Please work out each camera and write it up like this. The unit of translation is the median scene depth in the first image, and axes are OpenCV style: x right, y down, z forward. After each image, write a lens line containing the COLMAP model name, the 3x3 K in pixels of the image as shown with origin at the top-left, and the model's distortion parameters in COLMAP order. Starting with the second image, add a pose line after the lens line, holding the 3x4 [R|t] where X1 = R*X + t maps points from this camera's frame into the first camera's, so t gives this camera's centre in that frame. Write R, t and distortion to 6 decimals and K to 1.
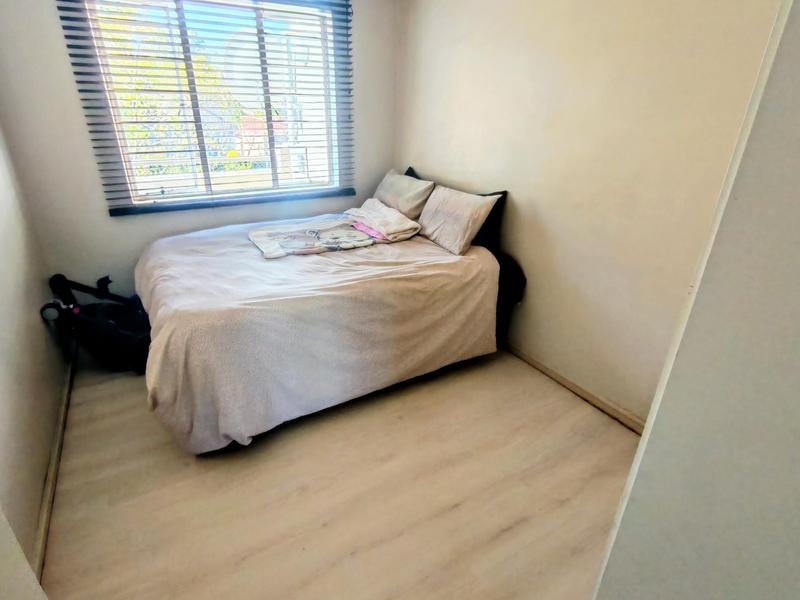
lens RADIAL K [[415.1, 0, 389.9], [0, 415.1, 299.2], [0, 0, 1]] dist [-0.000873, 0.000529]
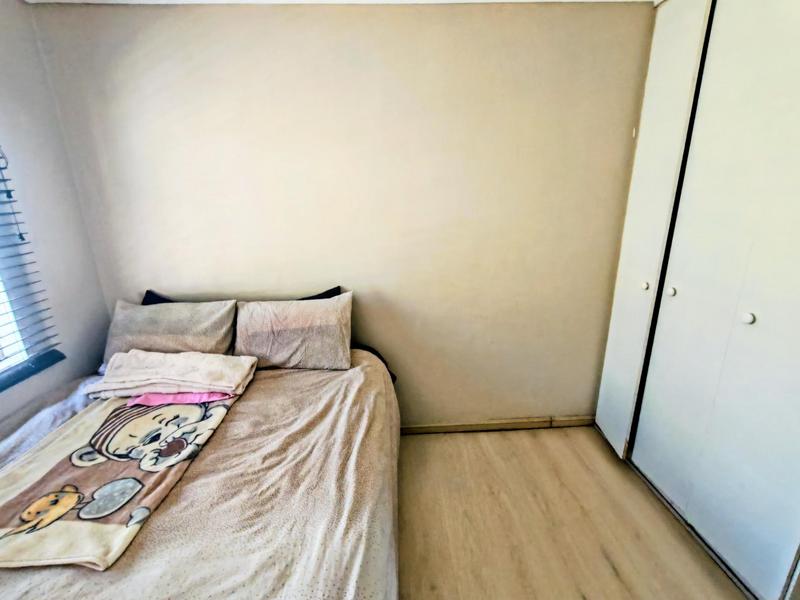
lens RADIAL K [[367.4, 0, 399.1], [0, 367.4, 298.3], [0, 0, 1]] dist [-0.000992, 0.000269]
pose [[0.475232, -0.273987, 0.836113, -0.356189], [0.400299, 0.913564, 0.071844, -0.235120], [-0.783527, 0.300553, 0.543832, 0.429825]]
